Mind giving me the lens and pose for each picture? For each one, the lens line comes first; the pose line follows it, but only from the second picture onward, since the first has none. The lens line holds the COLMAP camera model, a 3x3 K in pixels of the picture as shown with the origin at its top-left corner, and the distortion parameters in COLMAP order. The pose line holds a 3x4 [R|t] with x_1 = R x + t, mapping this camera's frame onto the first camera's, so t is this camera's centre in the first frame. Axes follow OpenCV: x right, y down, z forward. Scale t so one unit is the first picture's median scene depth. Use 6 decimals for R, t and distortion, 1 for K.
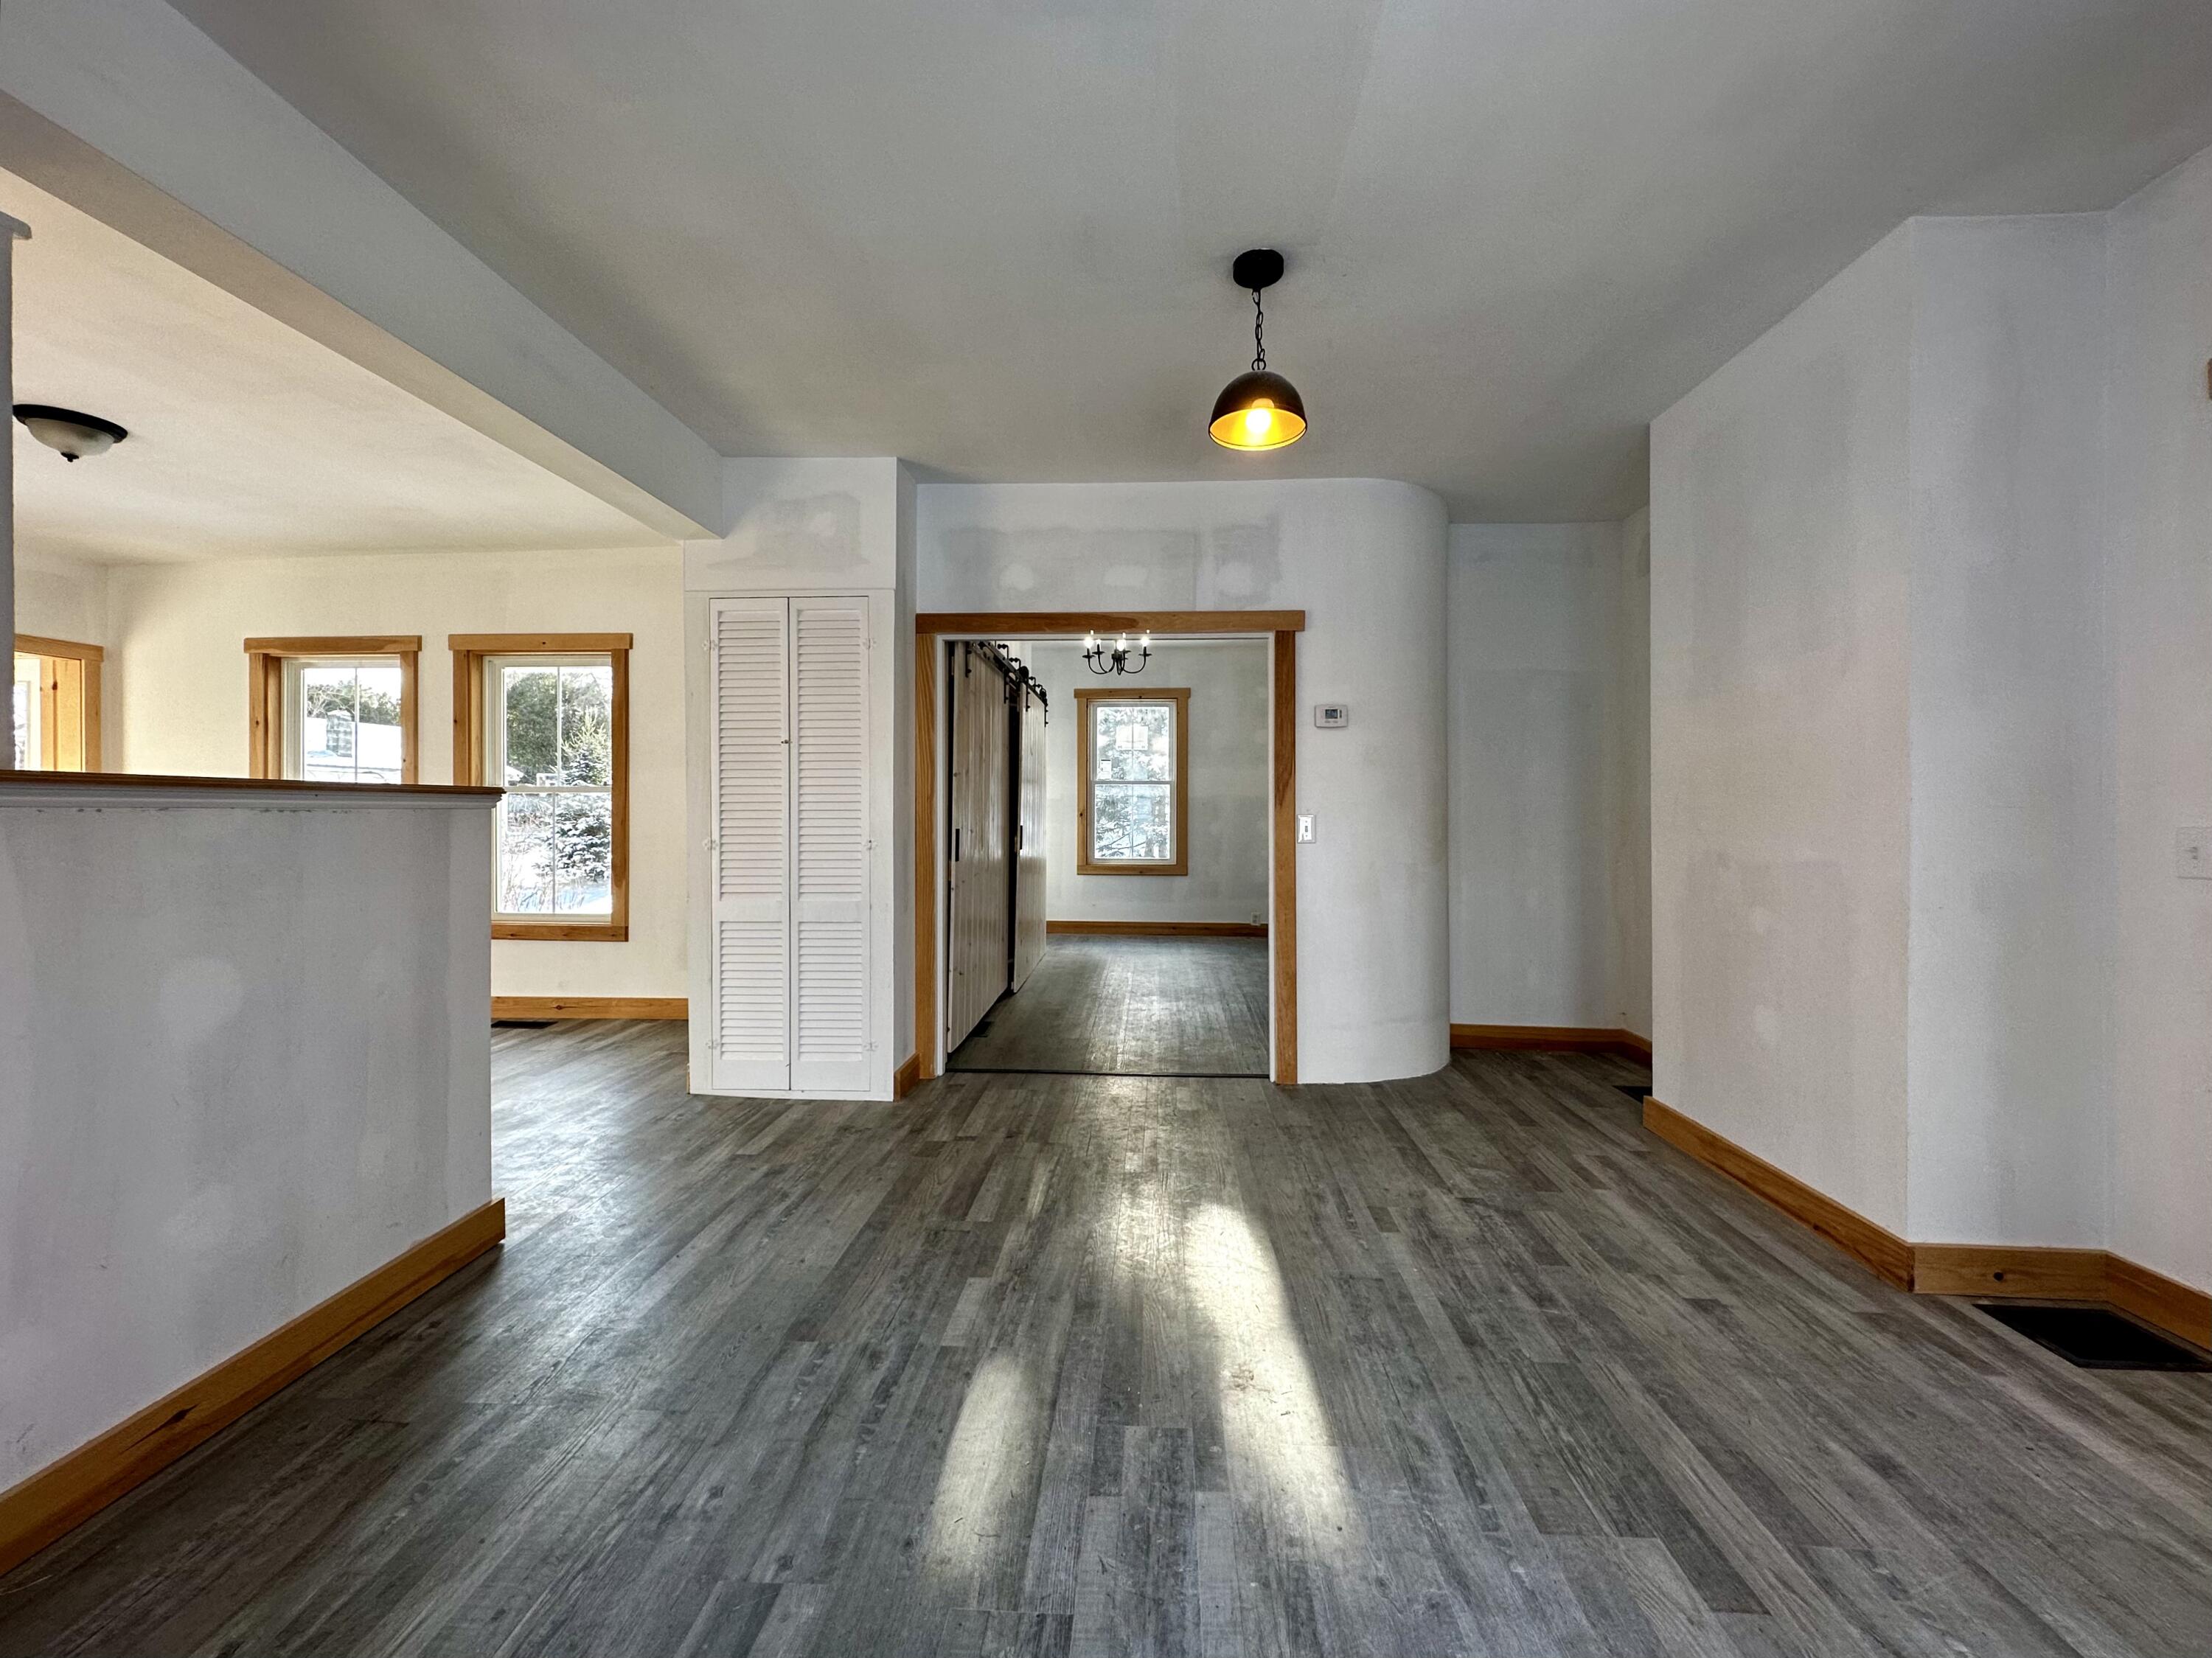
lens RADIAL K [[902.2, 0, 1109.5], [0, 902.2, 814.6], [0, 0, 1]] dist [-0.001525, -0.000006]
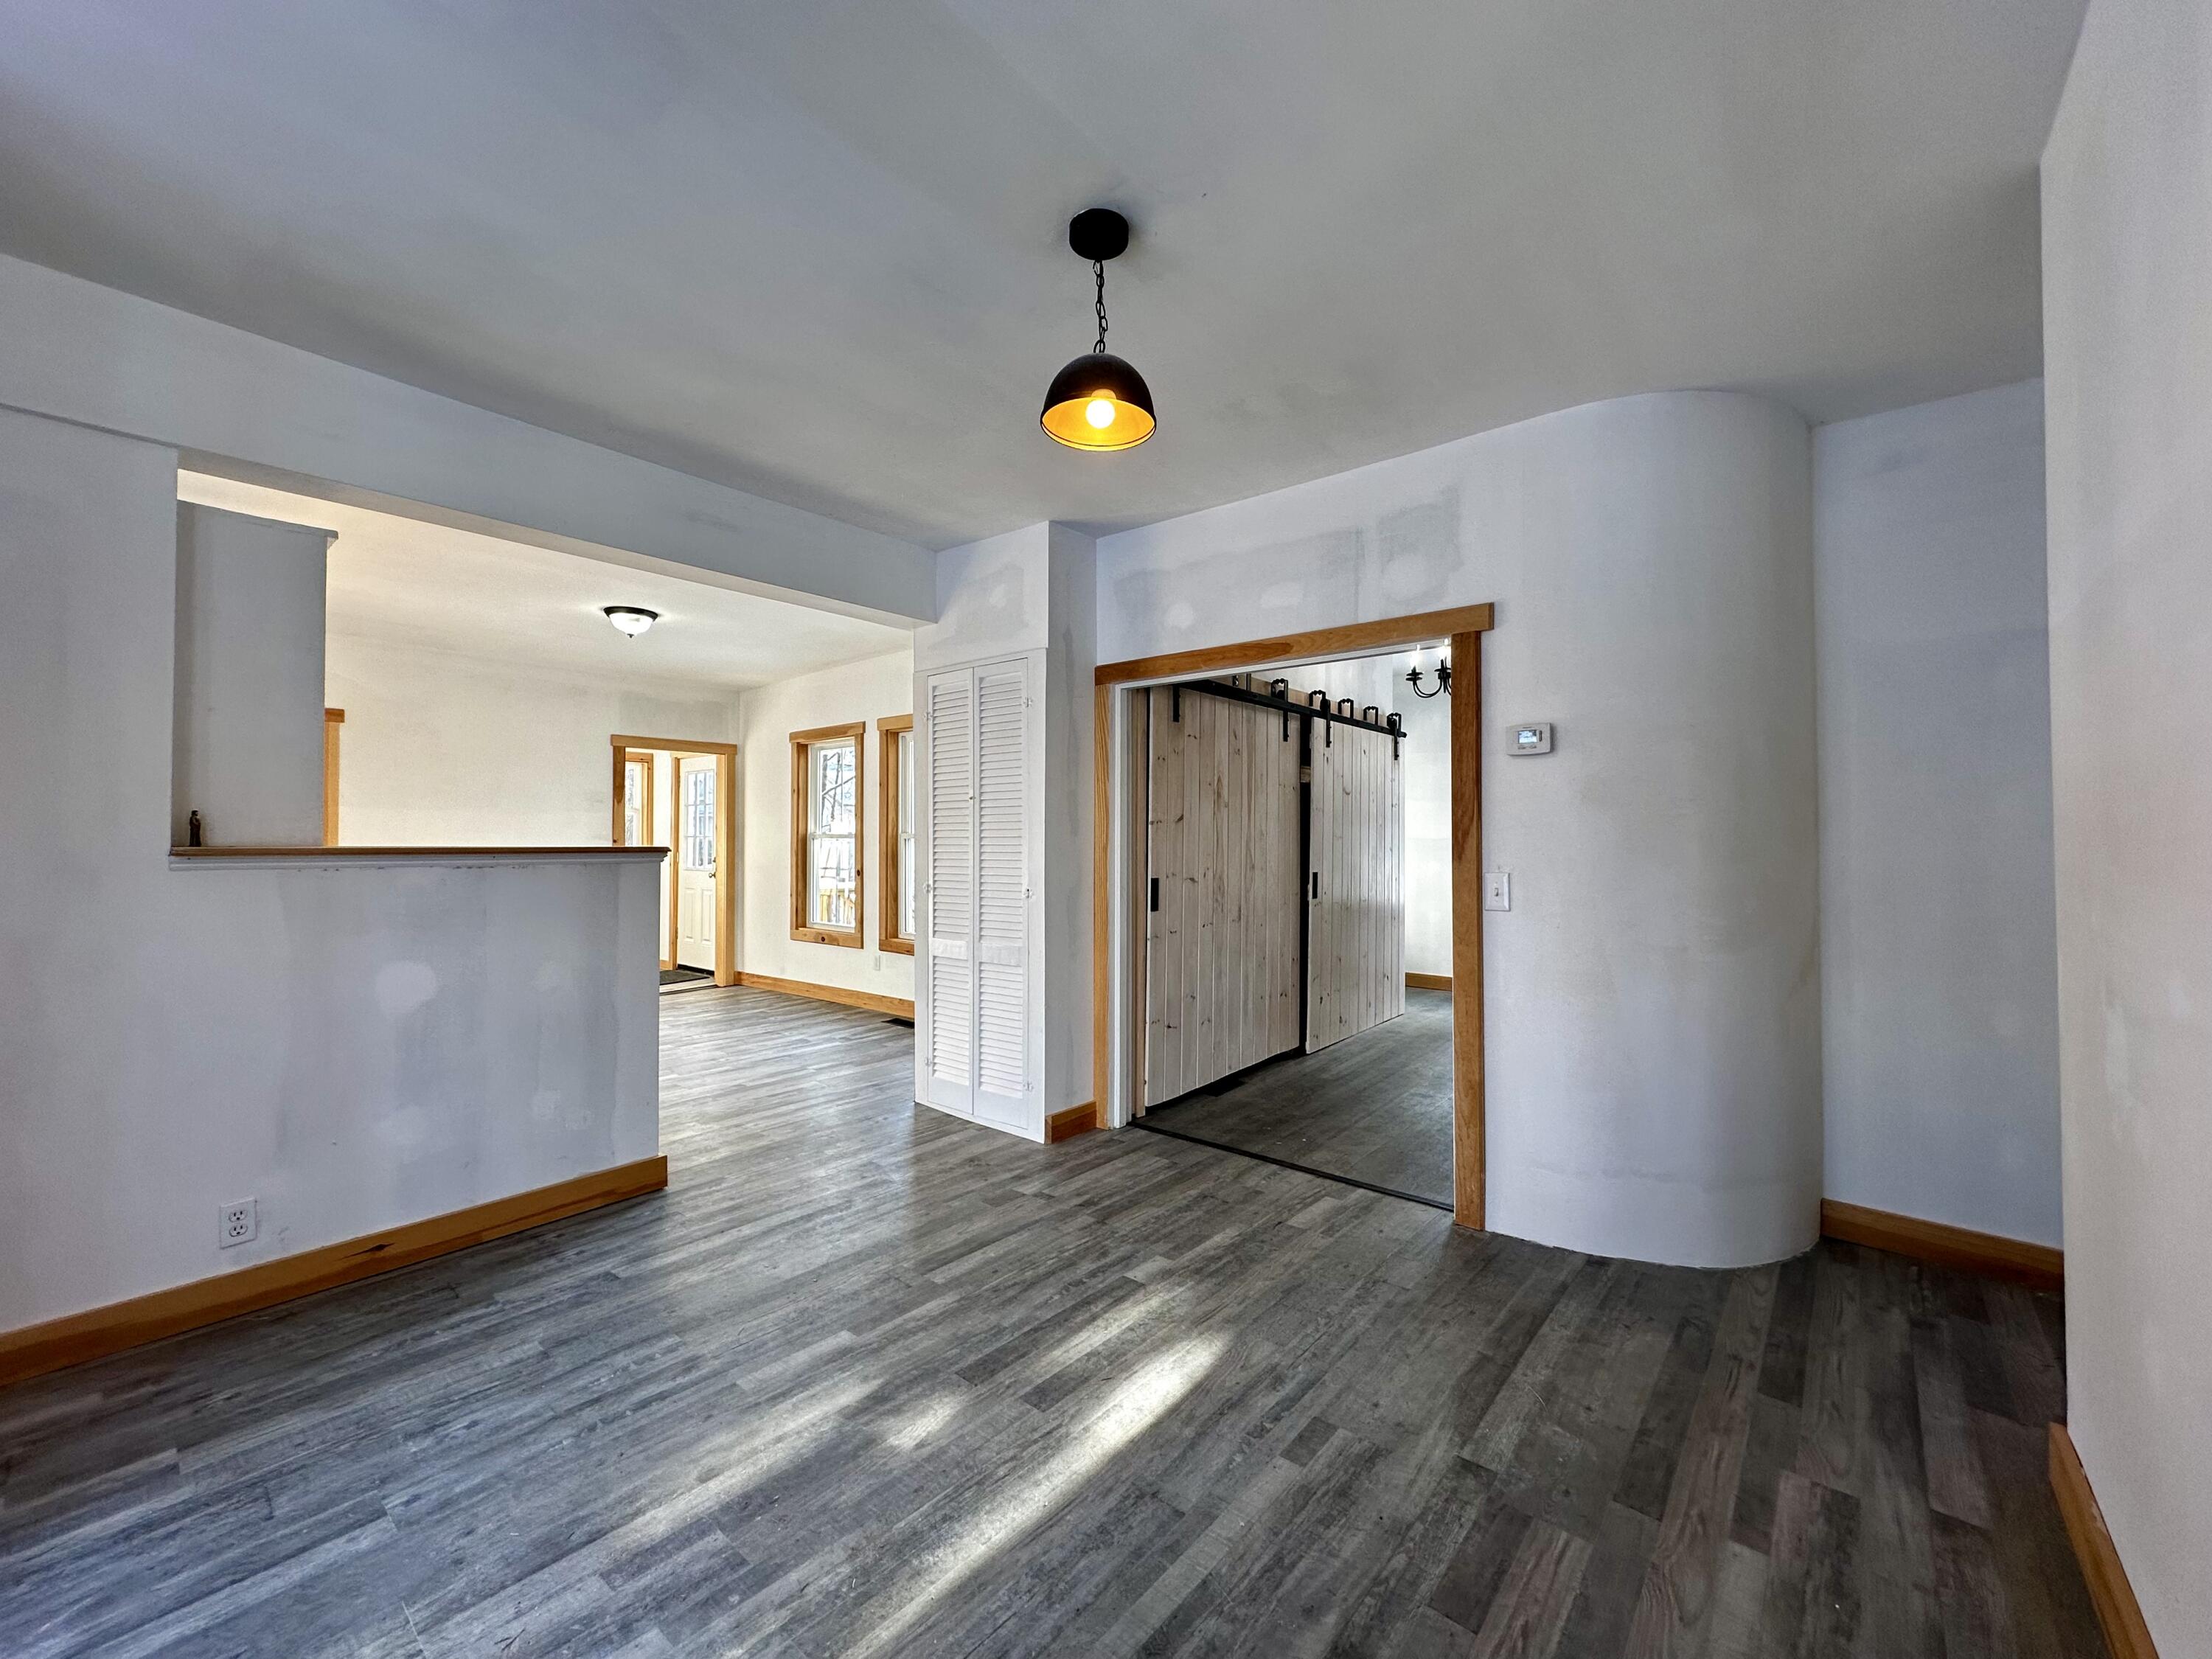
lens RADIAL K [[891.0, 0, 1106.0], [0, 891.0, 829.5], [0, 0, 1]] dist [-0.000981, -0.000284]
pose [[0.799134, -0.008326, -0.601096, 0.449704], [-0.002920, 0.999839, -0.017732, -0.023872], [0.601146, 0.015925, 0.798980, 0.235240]]
